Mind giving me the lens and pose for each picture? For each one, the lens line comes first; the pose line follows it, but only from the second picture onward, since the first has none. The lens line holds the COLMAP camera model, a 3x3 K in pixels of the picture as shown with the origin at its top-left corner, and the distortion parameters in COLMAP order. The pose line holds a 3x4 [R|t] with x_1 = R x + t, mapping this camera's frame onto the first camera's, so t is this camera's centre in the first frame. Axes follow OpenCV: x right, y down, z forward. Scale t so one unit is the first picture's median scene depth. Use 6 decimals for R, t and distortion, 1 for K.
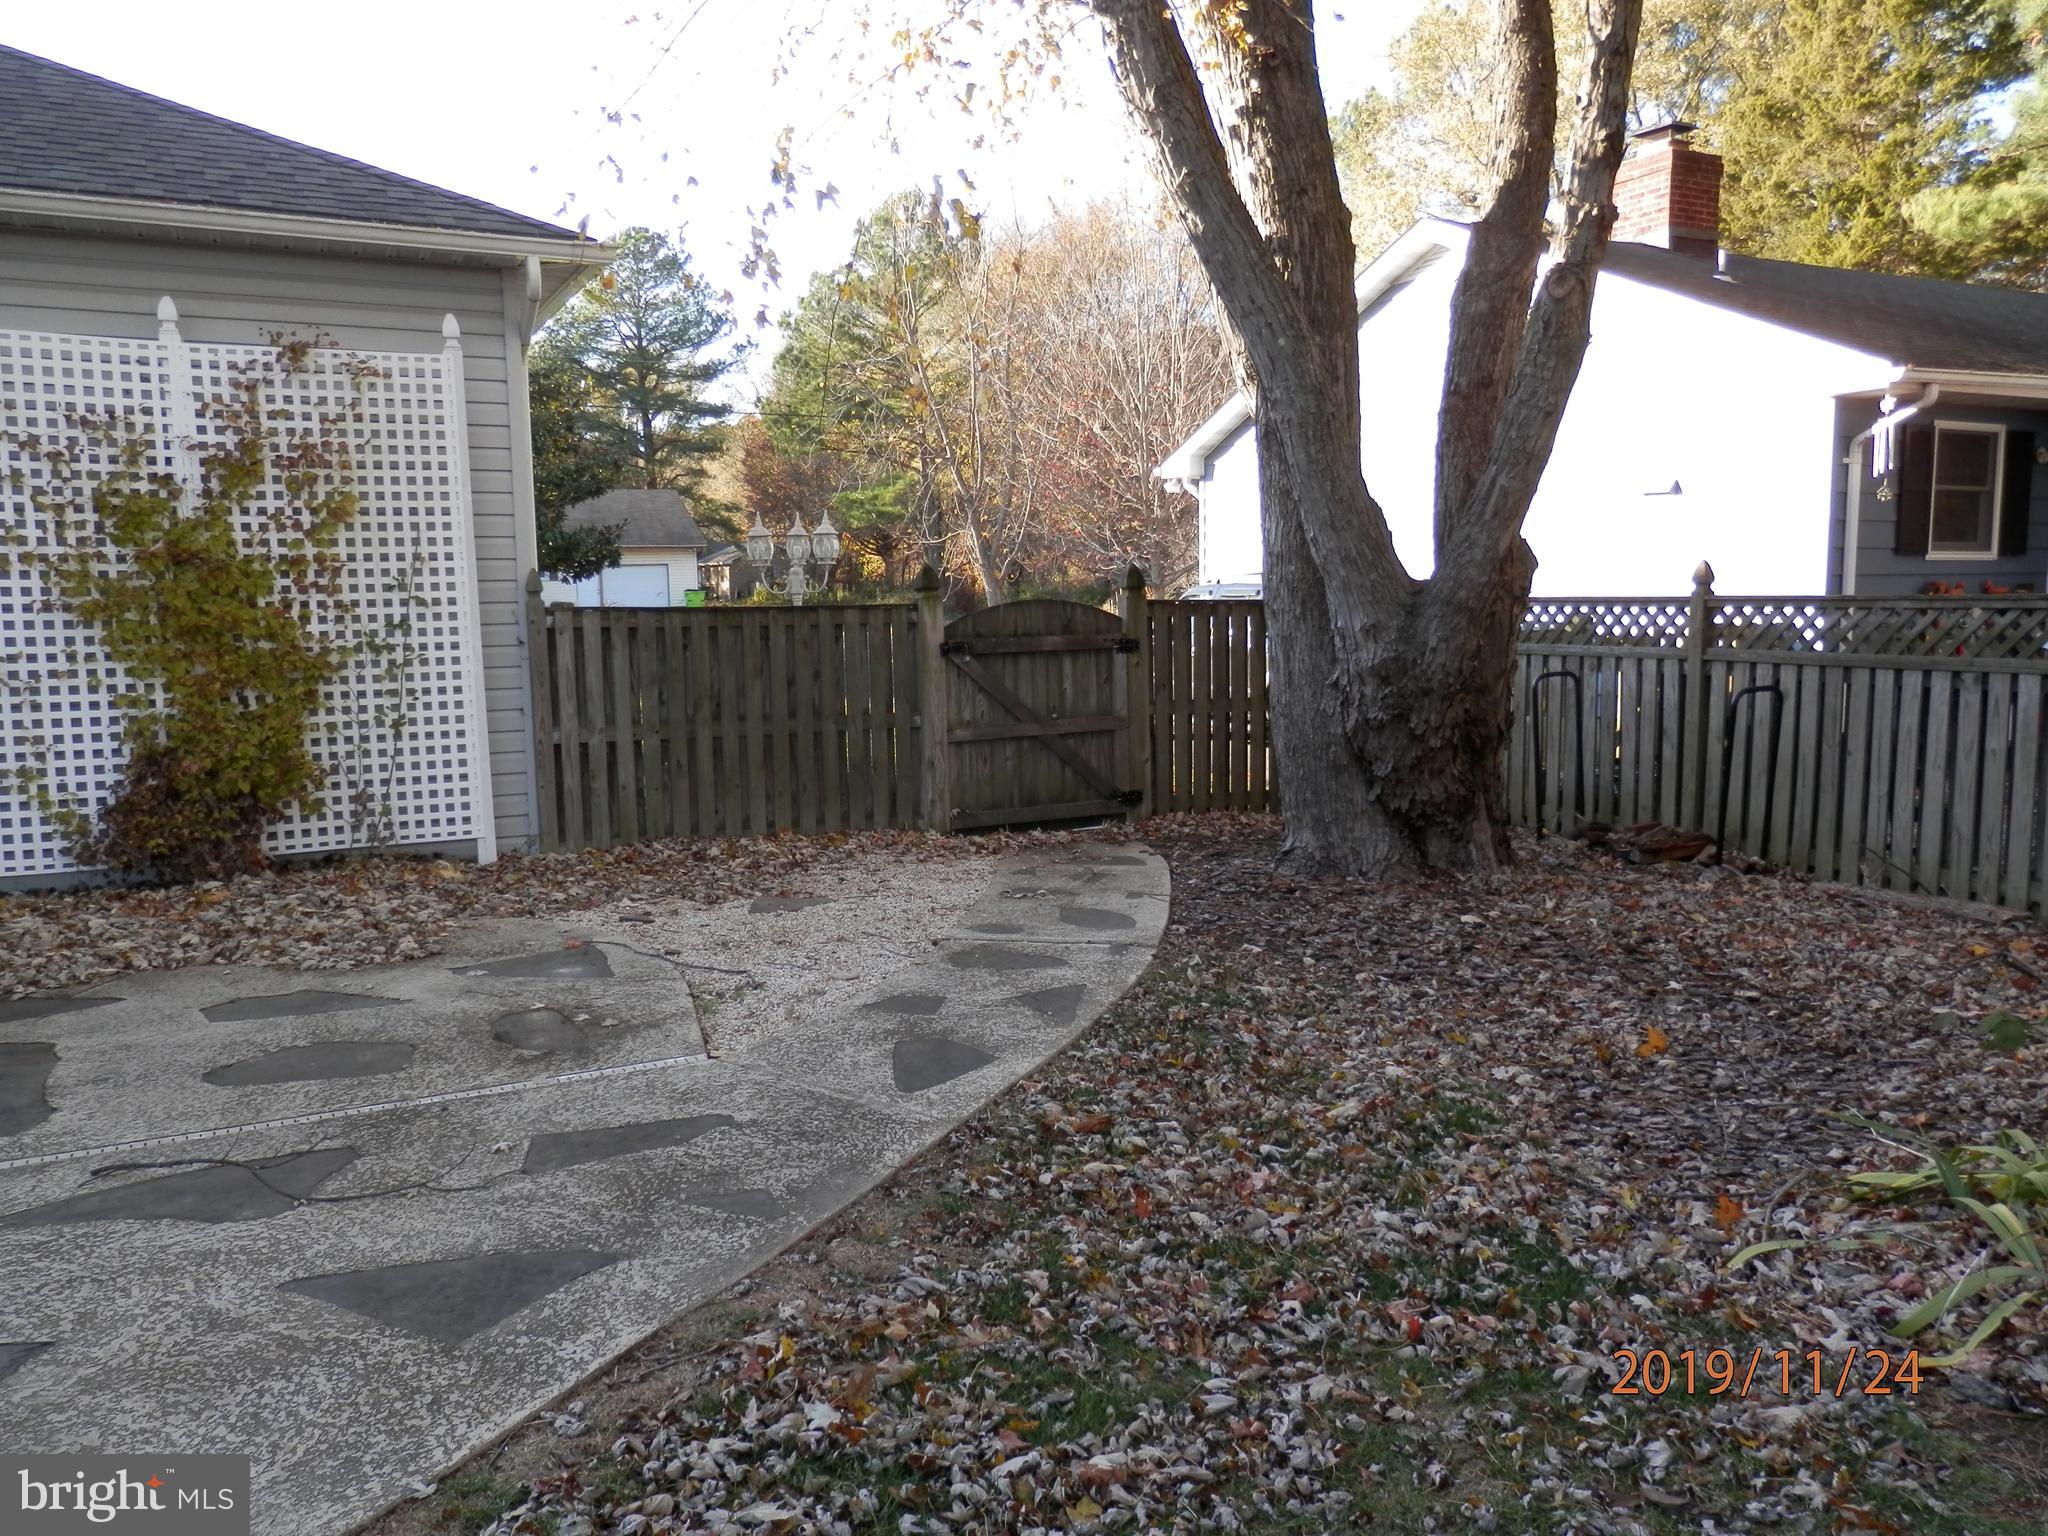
lens RADIAL K [[1525.4, 0, 1028.3], [0, 1525.4, 769.9], [0, 0, 1]] dist [-0.001665, 0.013748]
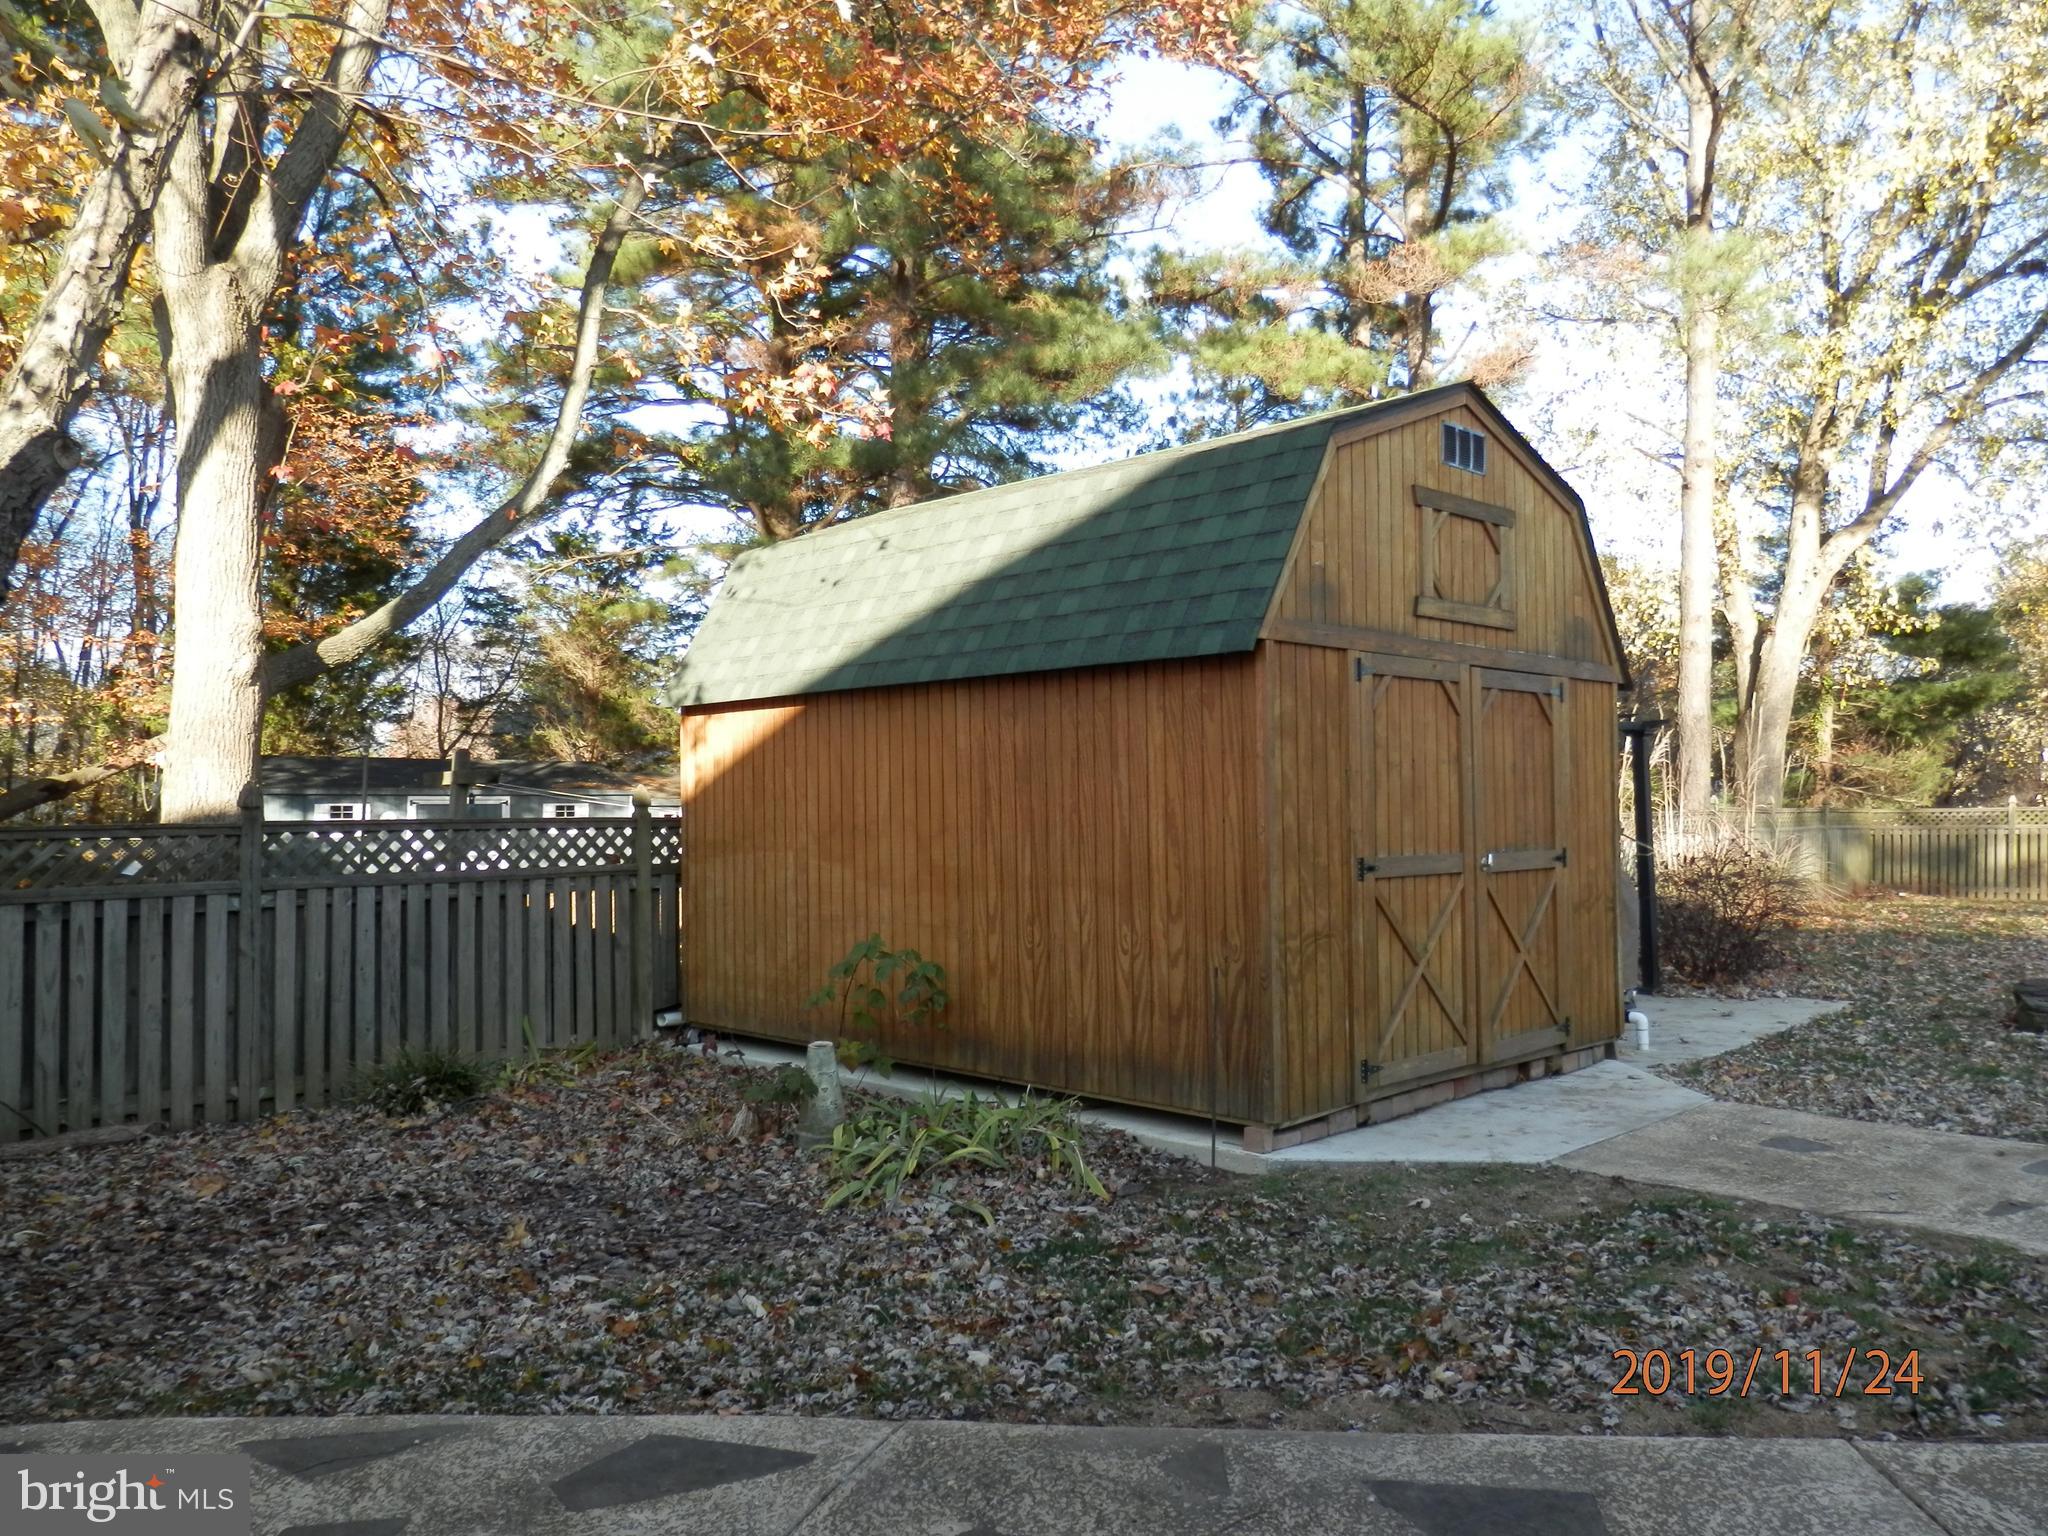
lens RADIAL K [[1525.4, 0, 1036.5], [0, 1525.4, 766.8], [0, 0, 1]] dist [-0.001665, 0.013748]
pose [[-0.316620, 0.029697, 0.948088, -0.516121], [0.121800, 0.992508, 0.009588, -0.078751], [-0.940700, 0.118513, -0.317865, 0.658441]]
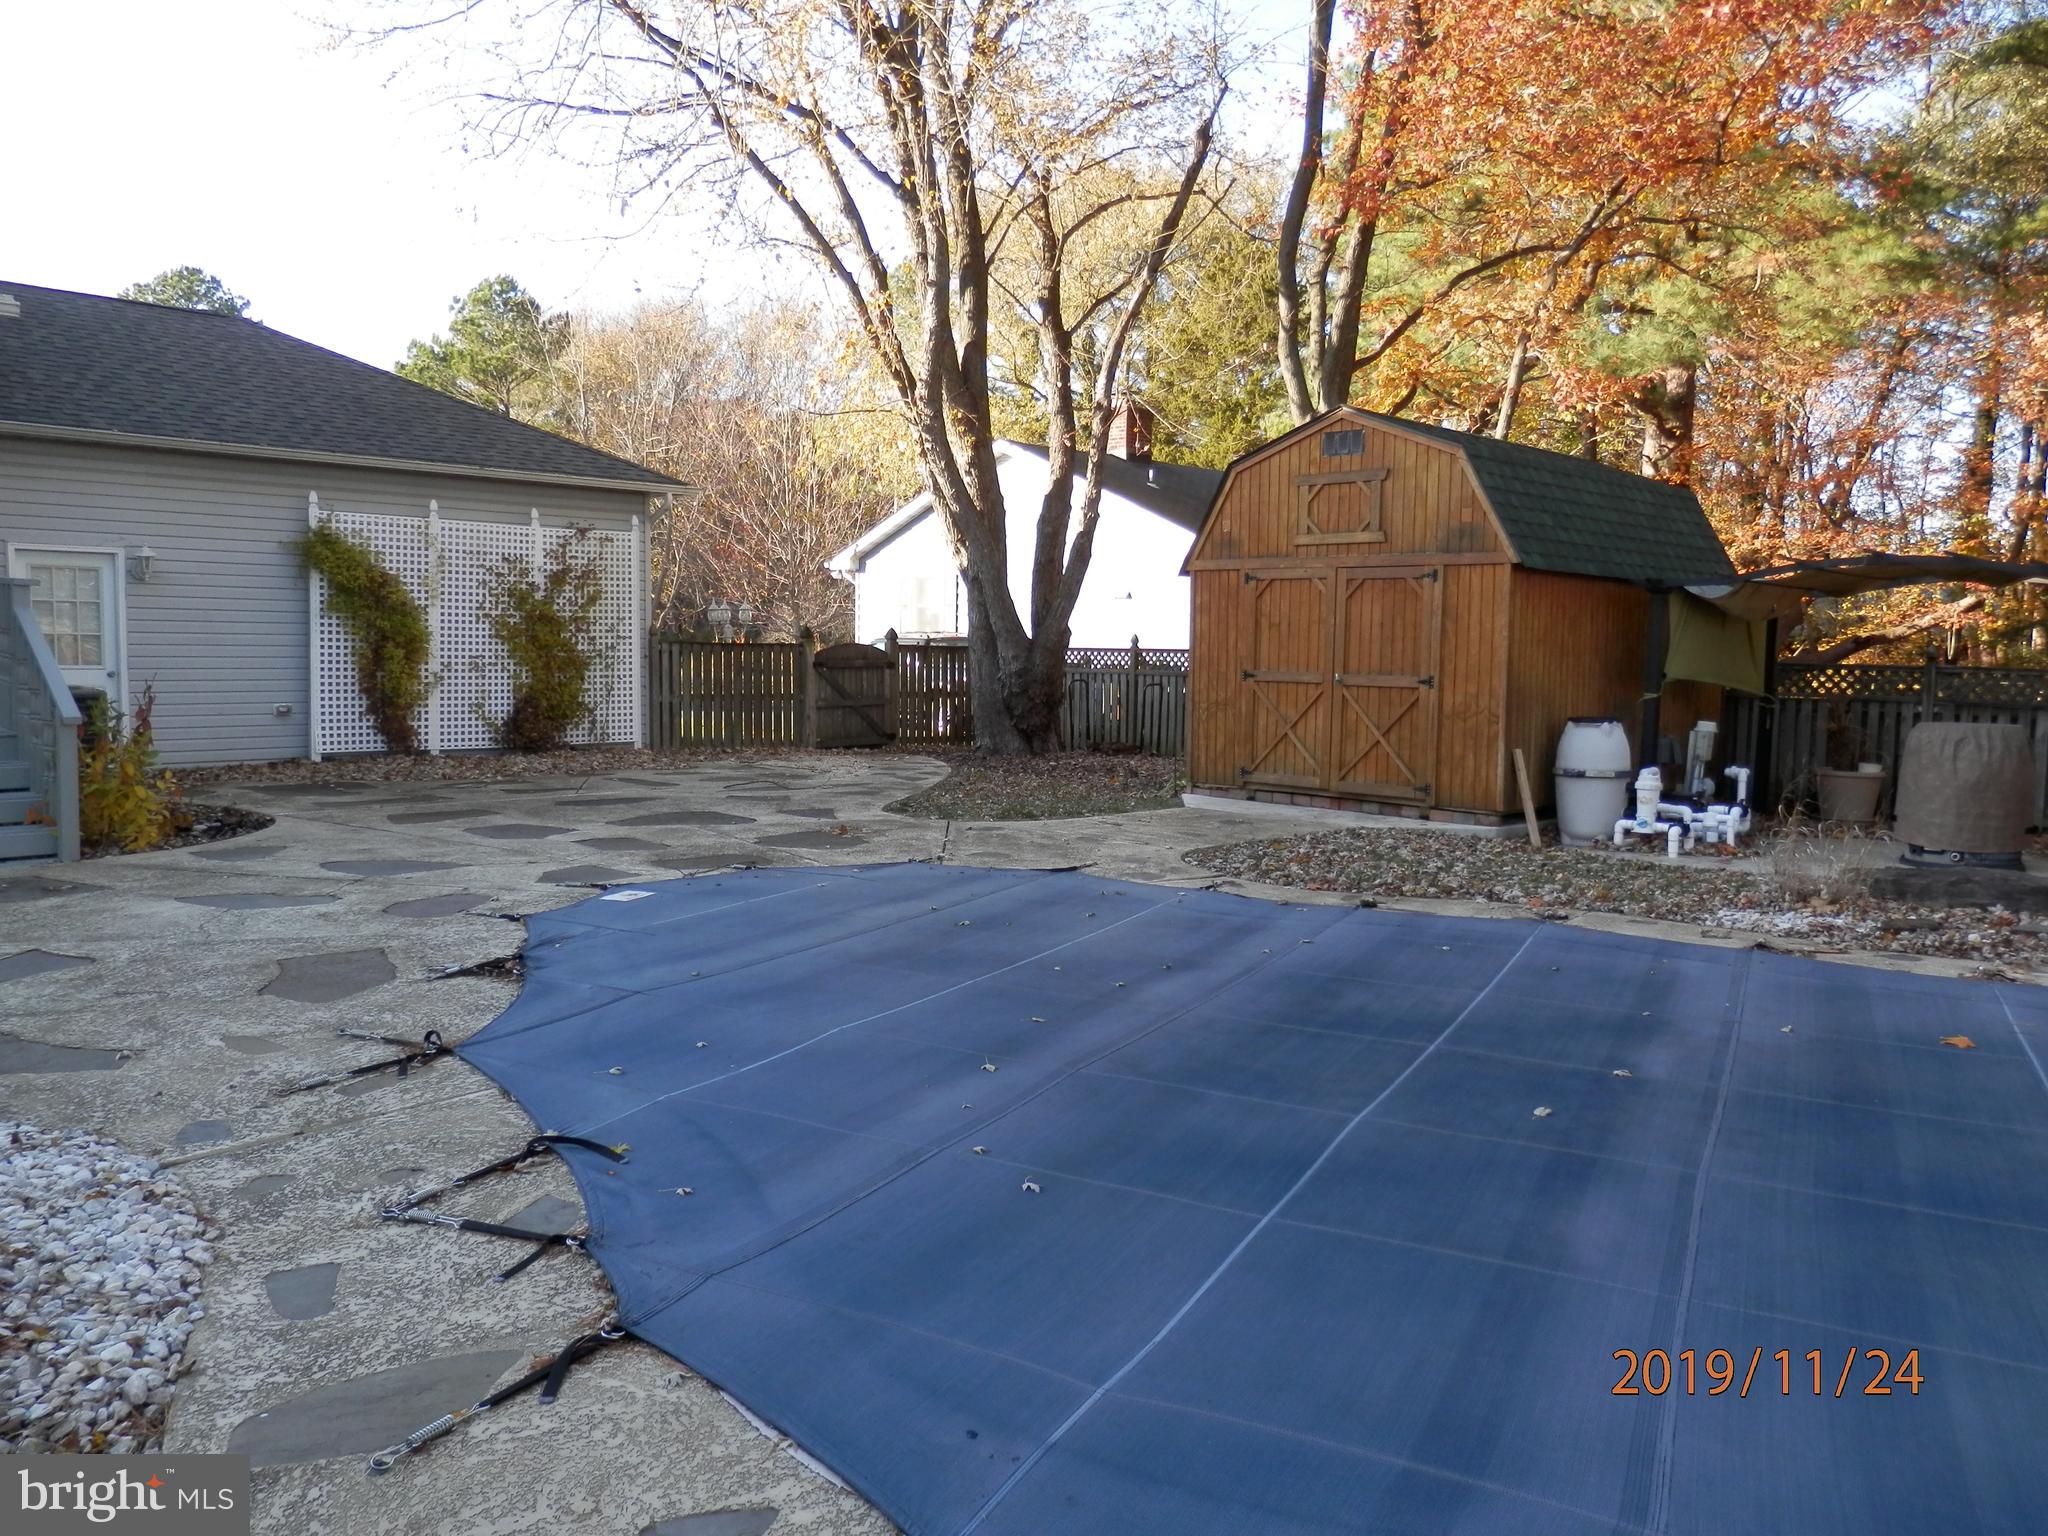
lens RADIAL K [[1525.4, 0, 1027.6], [0, 1525.4, 767.6], [0, 0, 1]] dist [-0.001665, 0.013748]
pose [[0.950145, -0.001183, 0.311807, -0.559307], [0.012434, 0.999341, -0.034098, 0.183210], [-0.311561, 0.036275, 0.949533, -1.458540]]
